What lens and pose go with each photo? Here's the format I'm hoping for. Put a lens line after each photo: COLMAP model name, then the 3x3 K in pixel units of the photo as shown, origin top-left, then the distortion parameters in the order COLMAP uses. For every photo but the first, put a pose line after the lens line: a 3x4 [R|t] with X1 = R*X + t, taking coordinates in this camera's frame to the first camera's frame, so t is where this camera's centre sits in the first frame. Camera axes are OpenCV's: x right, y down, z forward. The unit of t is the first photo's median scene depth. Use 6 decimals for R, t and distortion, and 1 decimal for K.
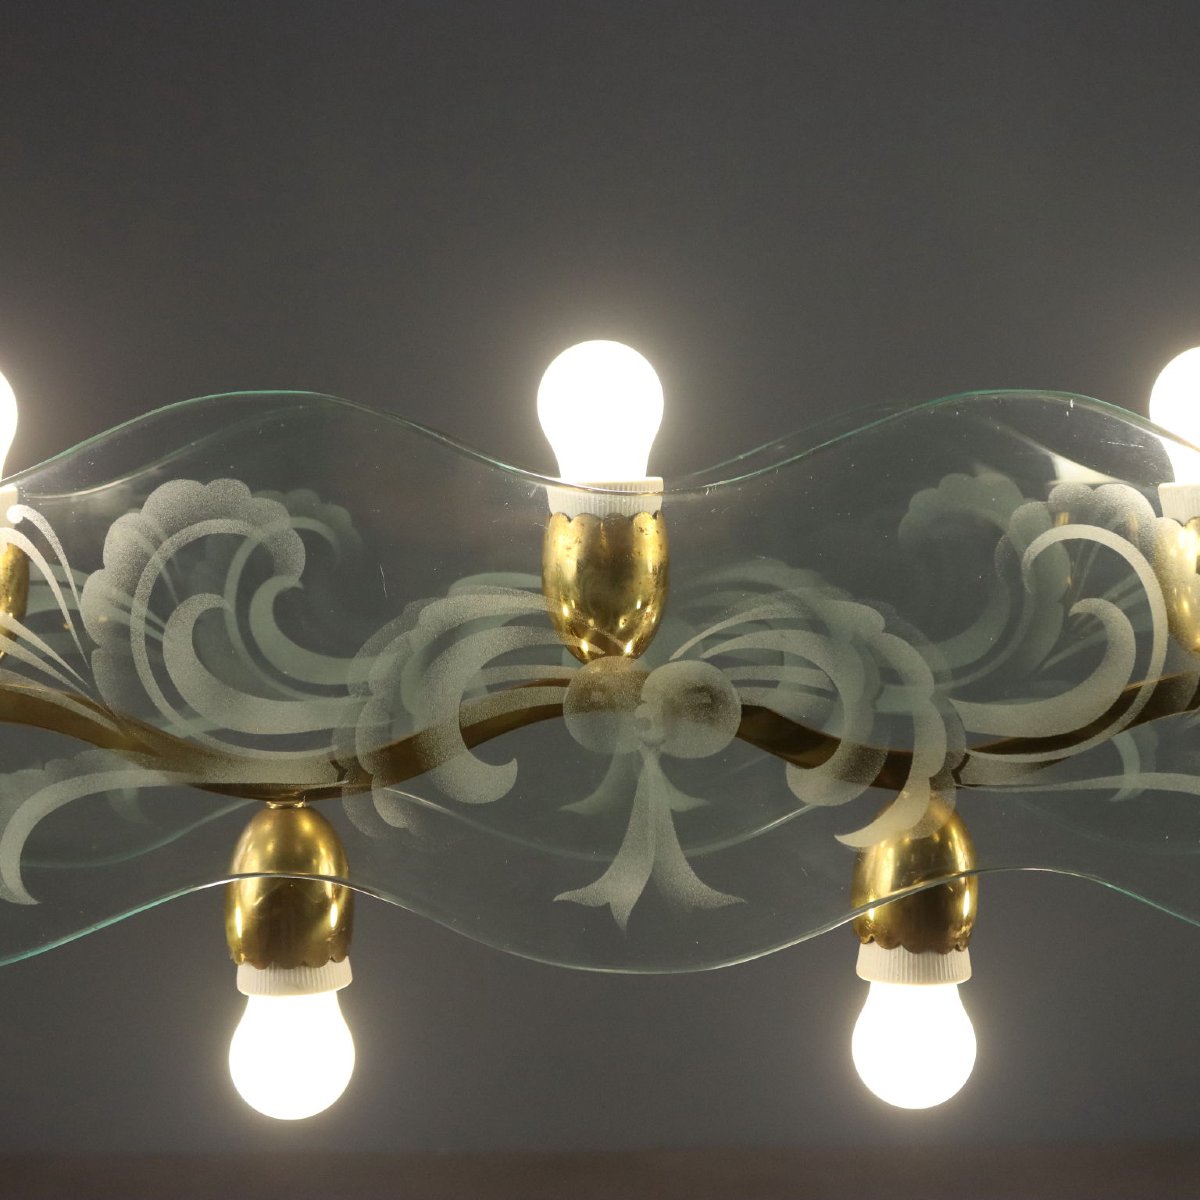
lens RADIAL K [[2384.6, 0, 600.3], [0, 2384.6, 605.8], [0, 0, 1]] dist [-0.166904, 0.000000]
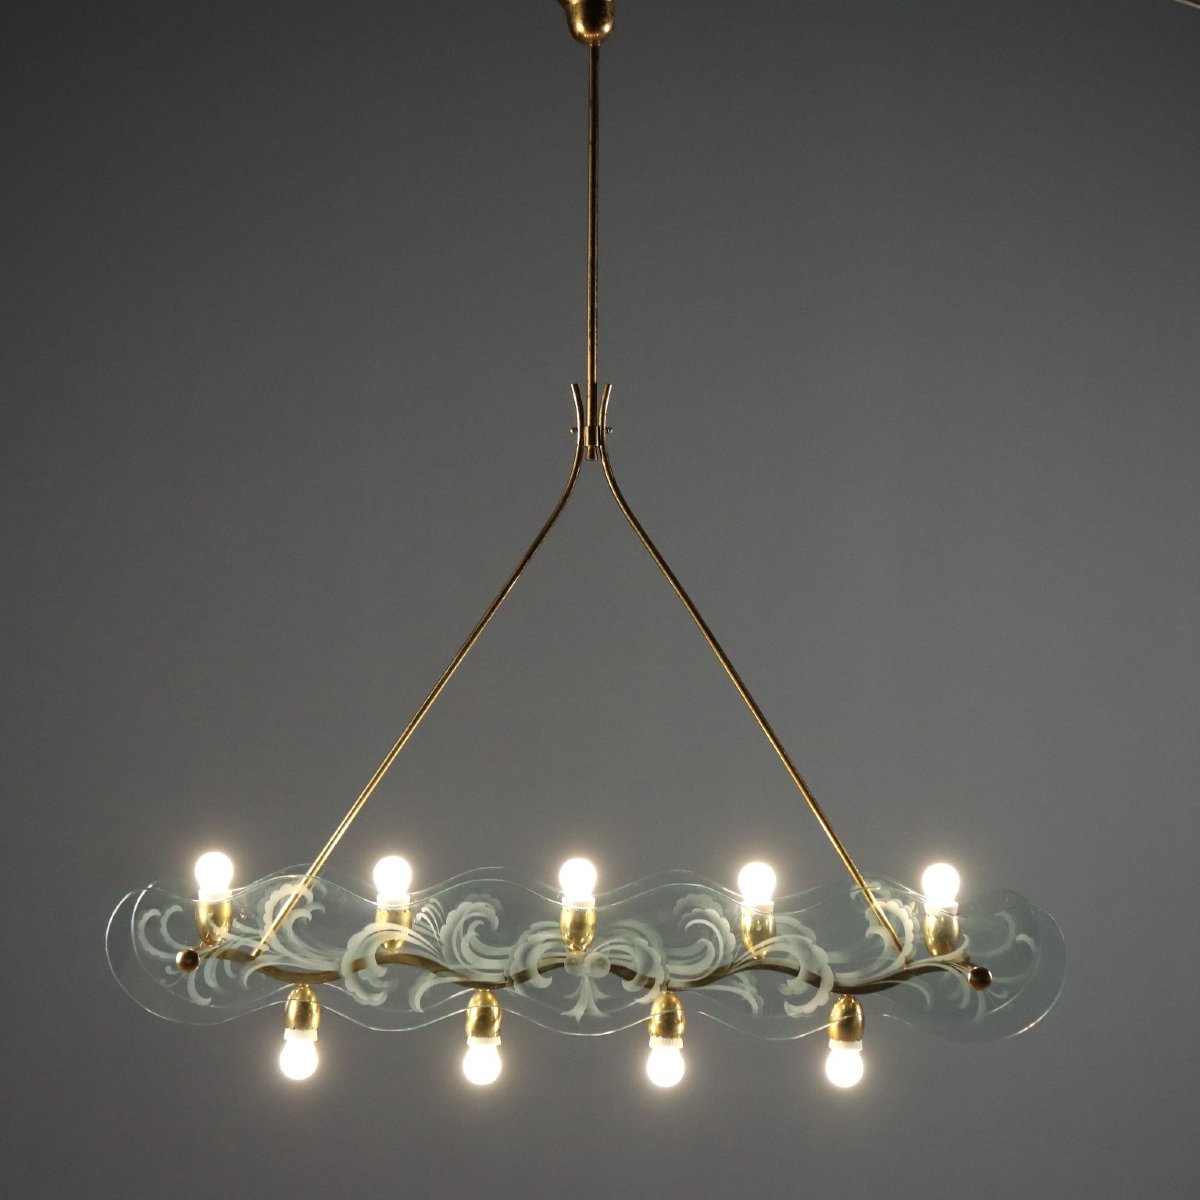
lens RADIAL K [[2806.9, 0, 587.6], [0, 2806.9, 644.7], [0, 0, 1]] dist [0.045823, 0.000000]
pose [[0.999626, 0.022865, -0.015027, 0.077252], [-0.023980, 0.996603, -0.078783, -0.112336], [0.013175, 0.079114, 0.996779, -3.506424]]
